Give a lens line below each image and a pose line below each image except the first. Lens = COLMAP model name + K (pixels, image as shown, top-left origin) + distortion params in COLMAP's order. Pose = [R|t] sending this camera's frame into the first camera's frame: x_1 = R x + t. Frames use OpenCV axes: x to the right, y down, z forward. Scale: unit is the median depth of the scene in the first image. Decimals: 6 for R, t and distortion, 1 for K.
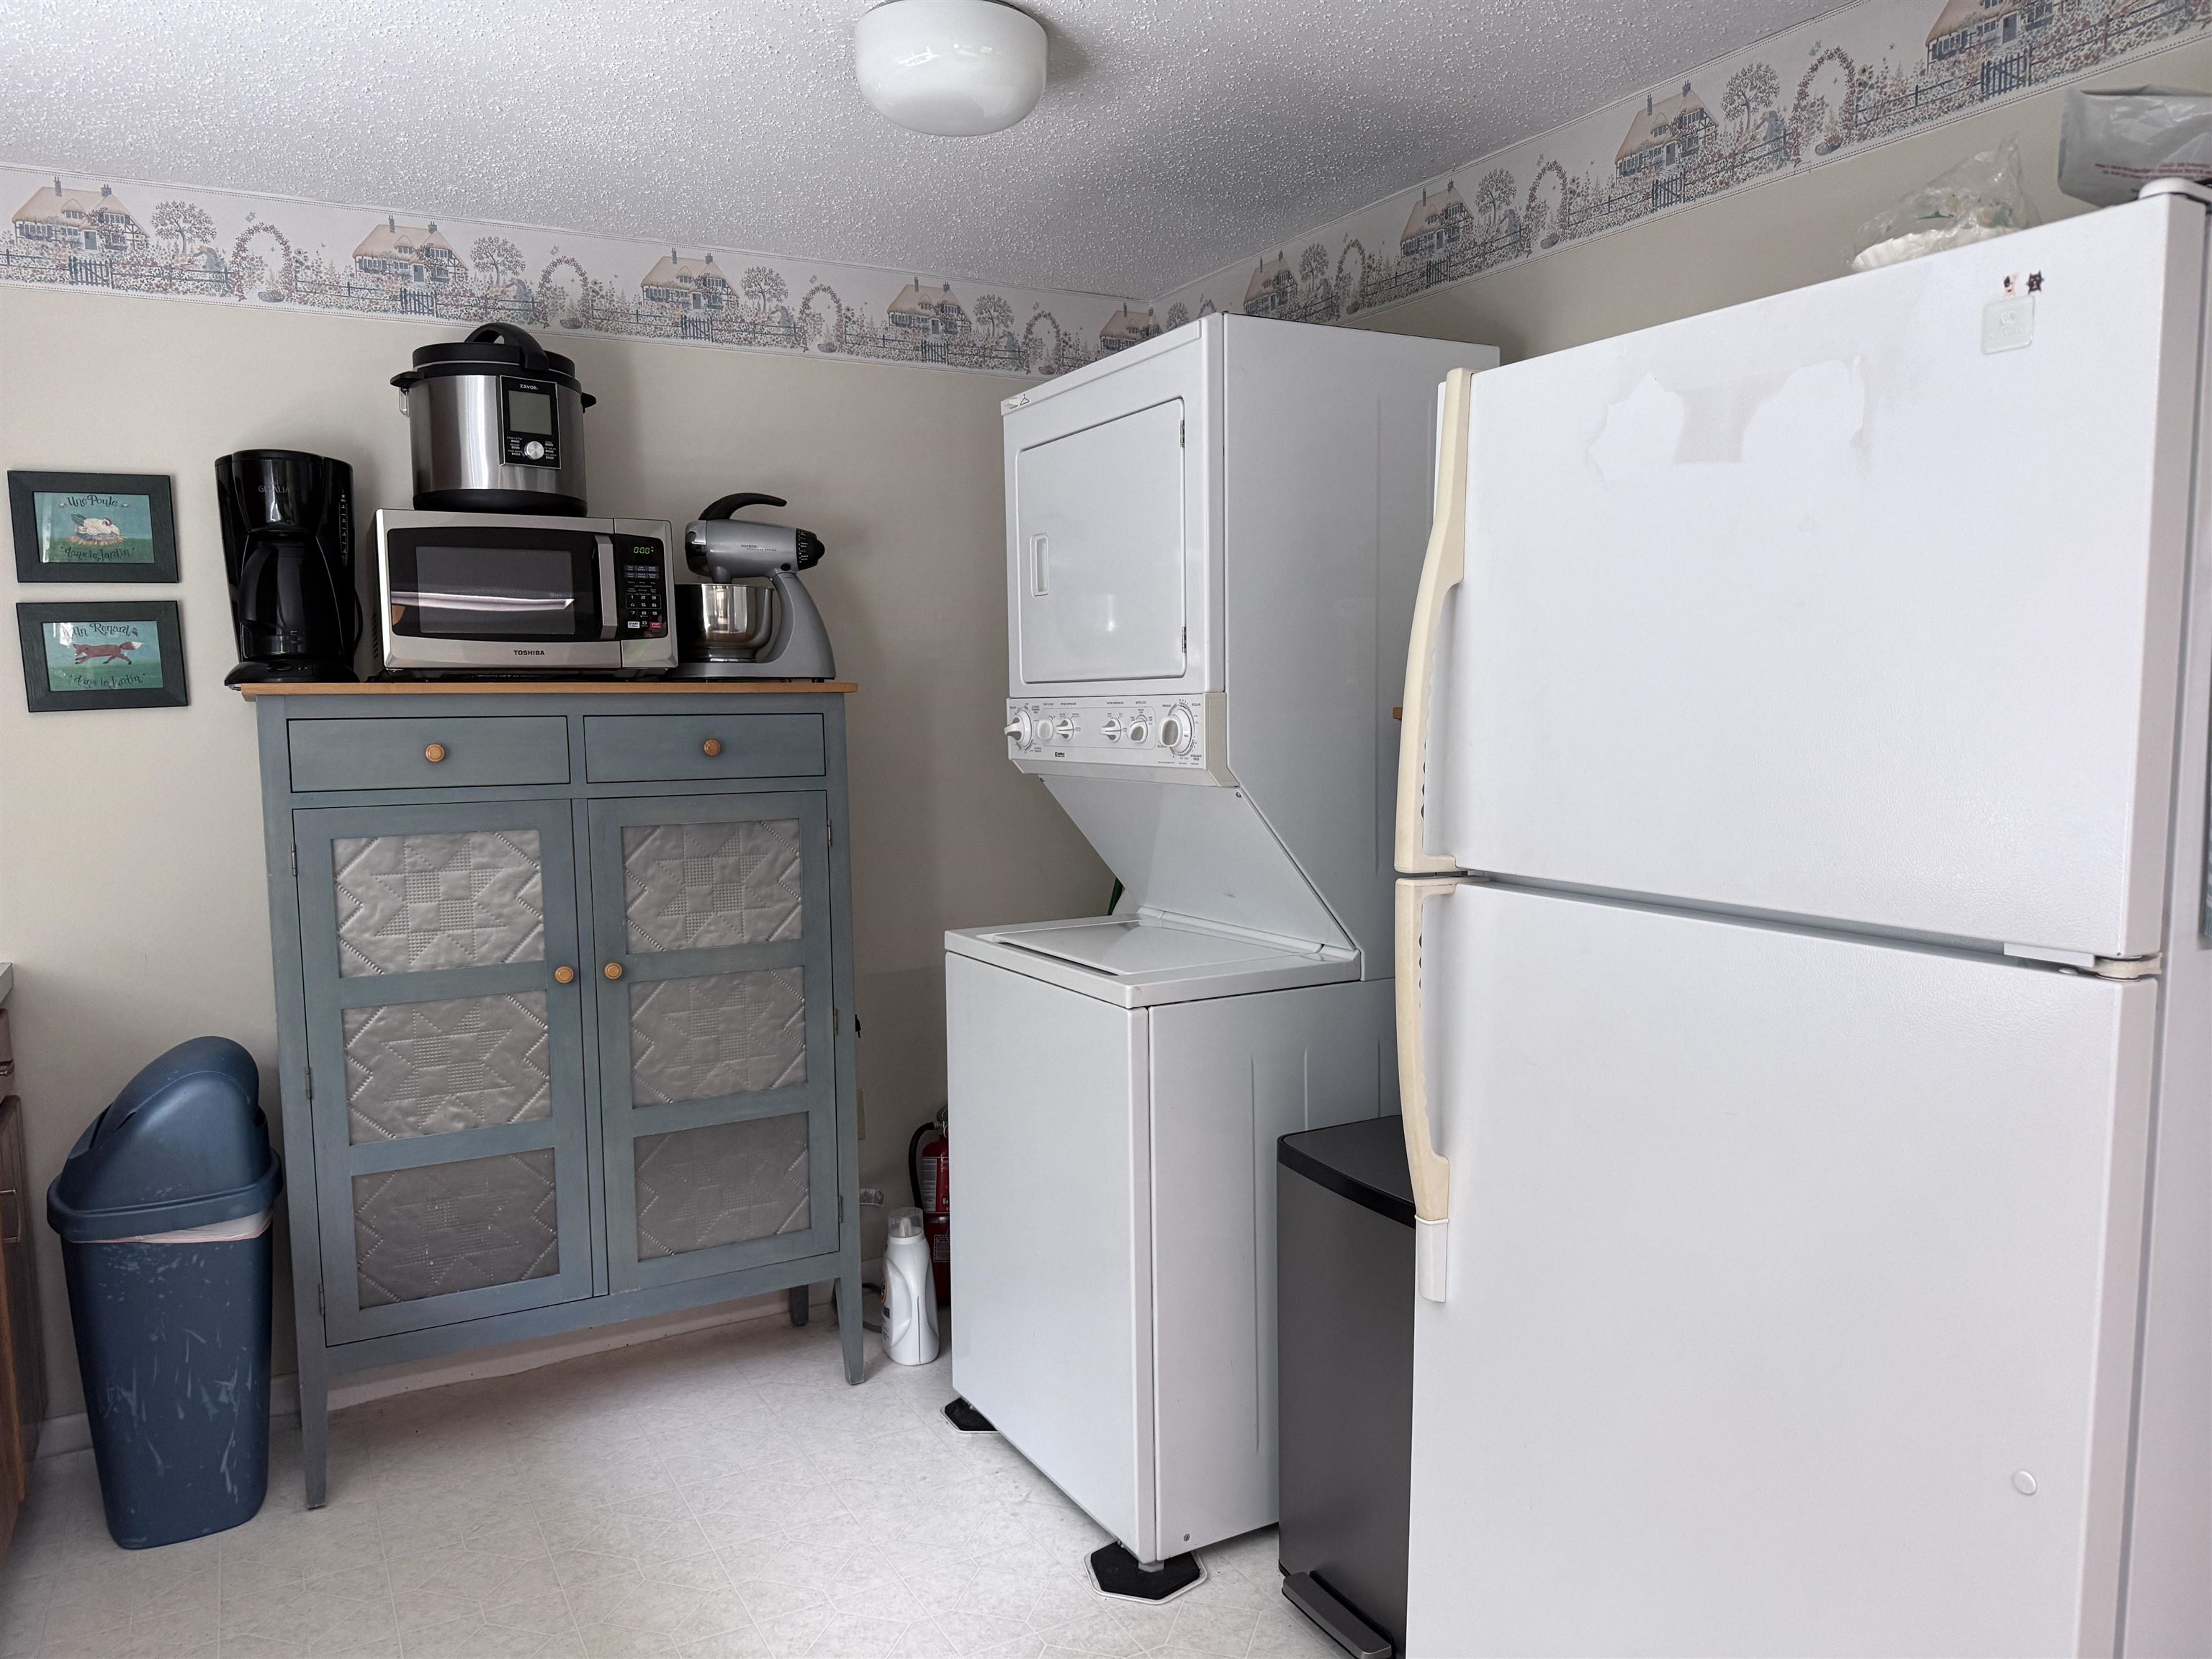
lens RADIAL K [[1562.7, 0, 1111.7], [0, 1562.7, 842.7], [0, 0, 1]] dist [0.039356, -0.055702]
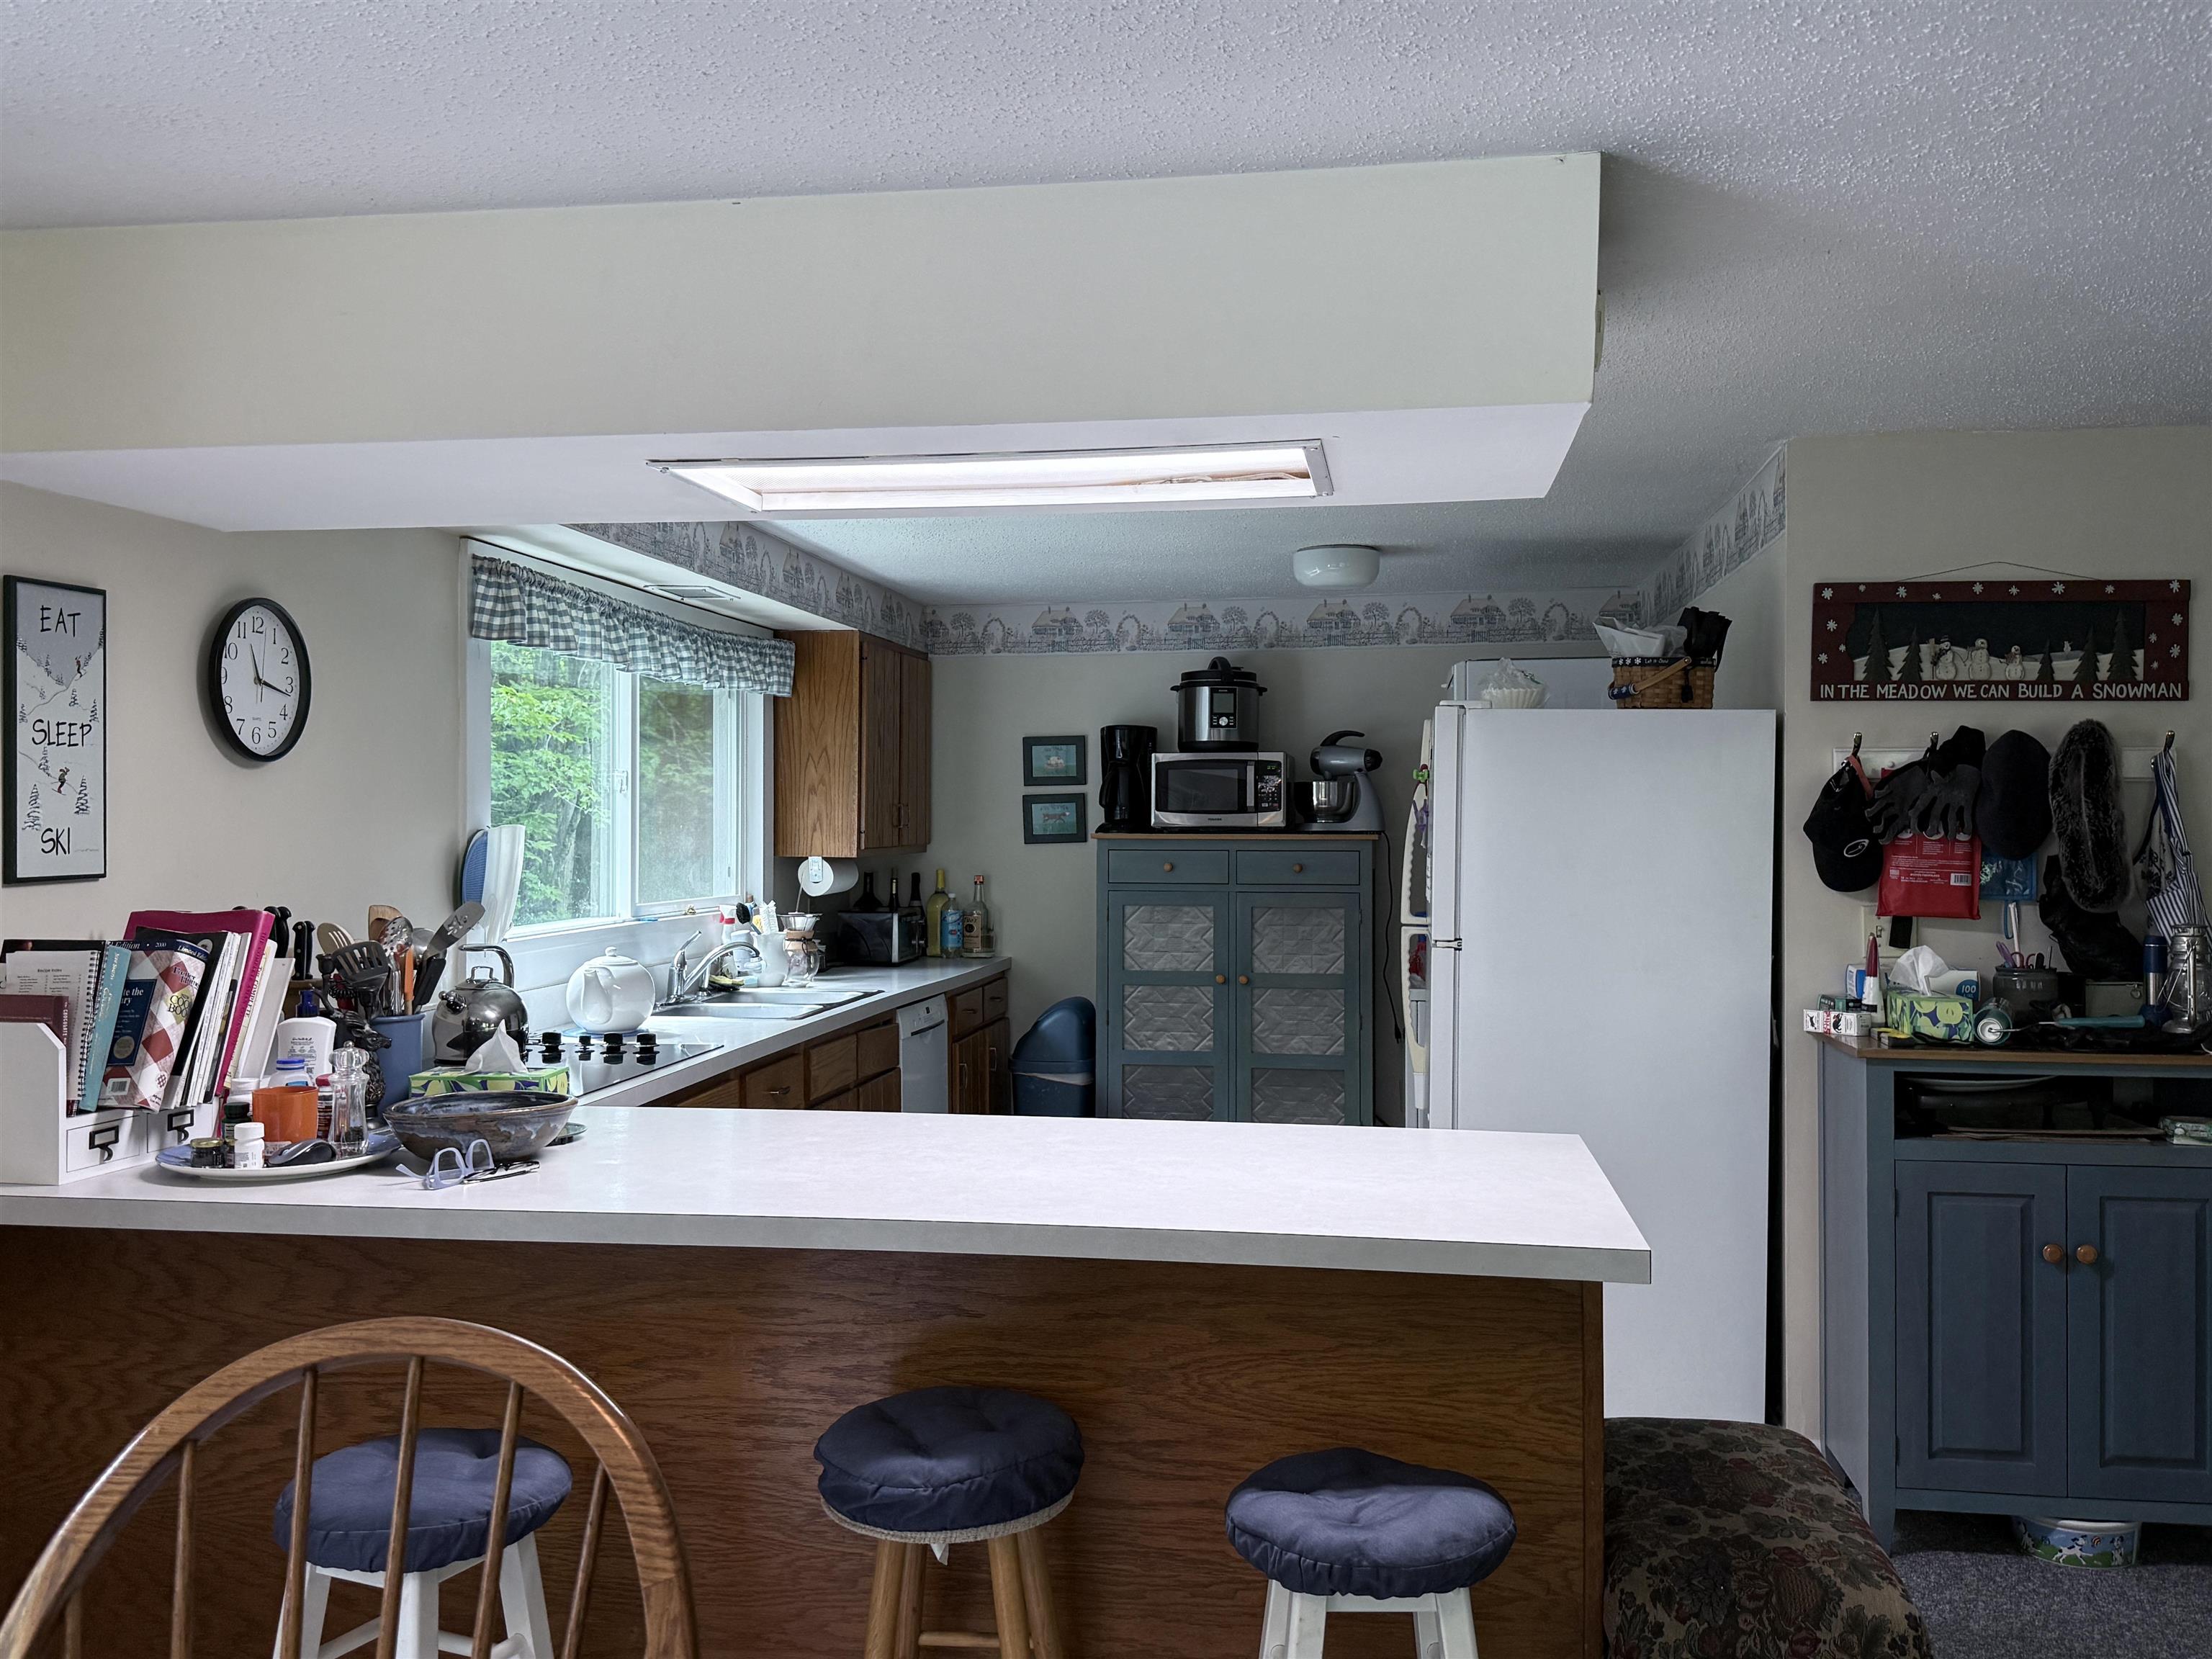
lens RADIAL K [[1863.2, 0, 1105.3], [0, 1863.2, 827.7], [0, 0, 1]] dist [0.120789, -0.215937]
pose [[0.788590, 0.014303, -0.614753, 0.994338], [-0.068798, 0.995505, -0.065091, 0.056298], [0.611058, 0.093623, 0.786030, -0.977733]]
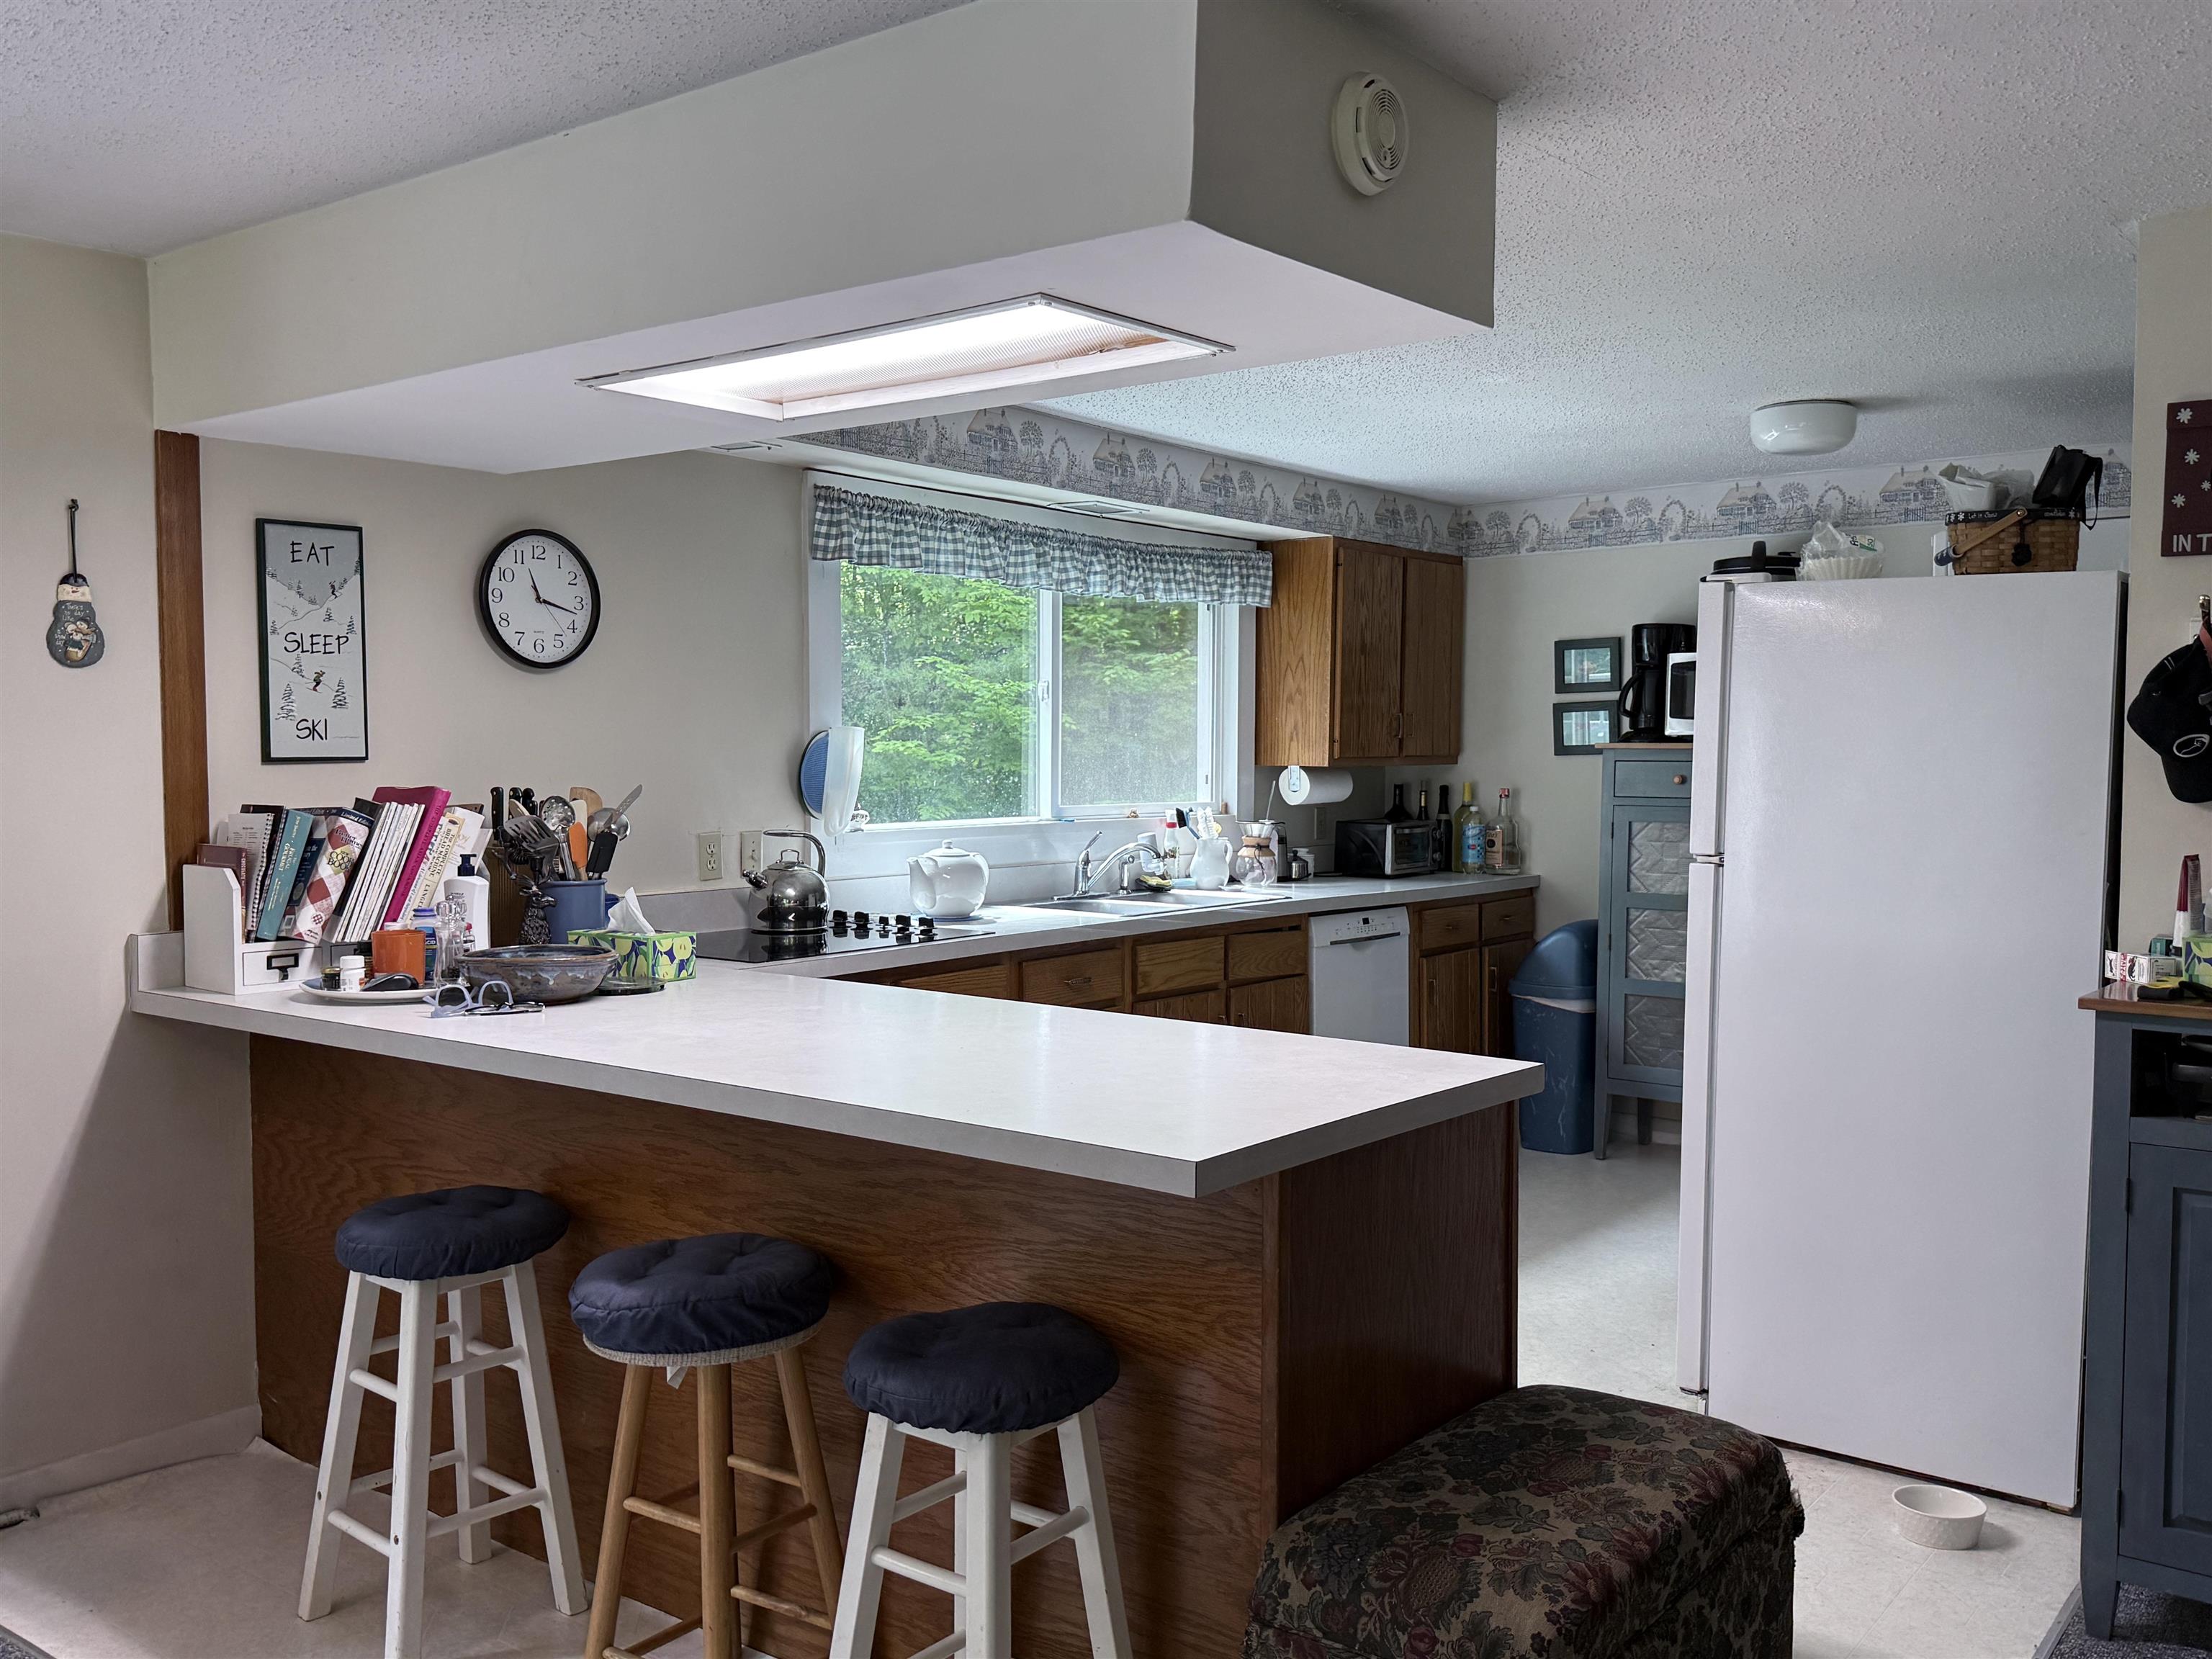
lens RADIAL K [[1863.2, 0, 1104.7], [0, 1863.2, 846.4], [0, 0, 1]] dist [0.120789, -0.215937]
pose [[0.390900, 0.059858, -0.918485, 1.333476], [-0.094426, 0.995226, 0.024673, 0.031247], [0.915577, 0.077084, 0.394686, -0.506054]]
